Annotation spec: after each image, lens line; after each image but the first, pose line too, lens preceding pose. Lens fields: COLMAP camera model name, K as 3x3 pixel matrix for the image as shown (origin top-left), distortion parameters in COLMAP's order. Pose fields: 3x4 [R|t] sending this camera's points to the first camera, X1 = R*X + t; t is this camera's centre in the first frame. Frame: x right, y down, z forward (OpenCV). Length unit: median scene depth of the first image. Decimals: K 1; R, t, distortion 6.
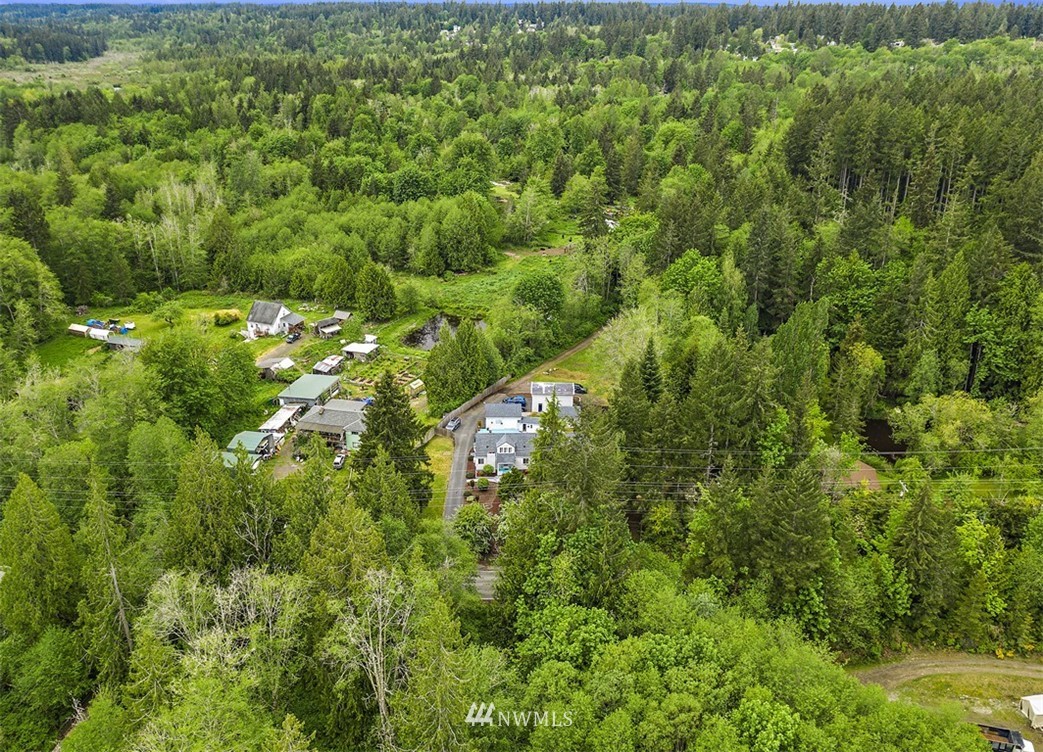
lens RADIAL K [[837.8, 0, 523.2], [0, 837.8, 380.4], [0, 0, 1]] dist [0.001507, -0.011317]
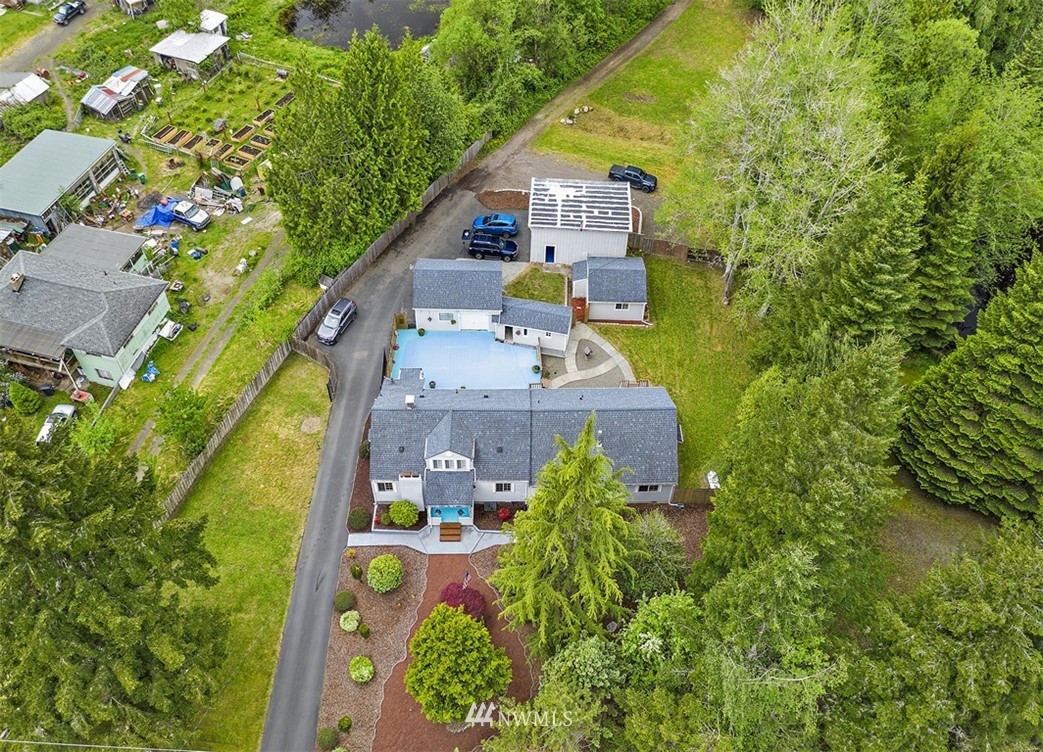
lens RADIAL K [[837.8, 0, 521.1], [0, 837.8, 375.0], [0, 0, 1]] dist [0.001507, -0.011317]
pose [[0.999619, 0.019330, -0.019728, 0.013525], [-0.008673, 0.897835, 0.440246, -0.088992], [0.026223, -0.439907, 0.897660, 0.516821]]
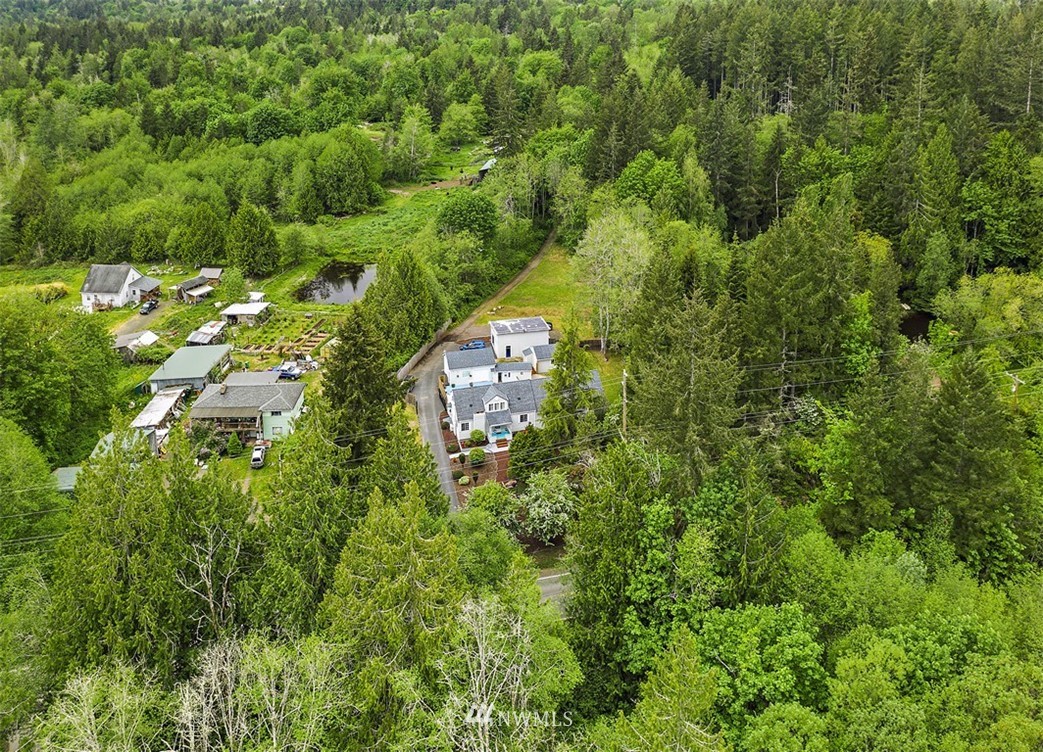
lens RADIAL K [[882.0, 0, 537.4], [0, 882.0, 148.3], [0, 0, 1]] dist [-0.004562, -0.004562]
pose [[0.972347, -0.068024, 0.223415, -0.110689], [0.116388, 0.970523, -0.211041, 0.022254], [-0.202473, 0.231208, 0.951602, 0.140610]]
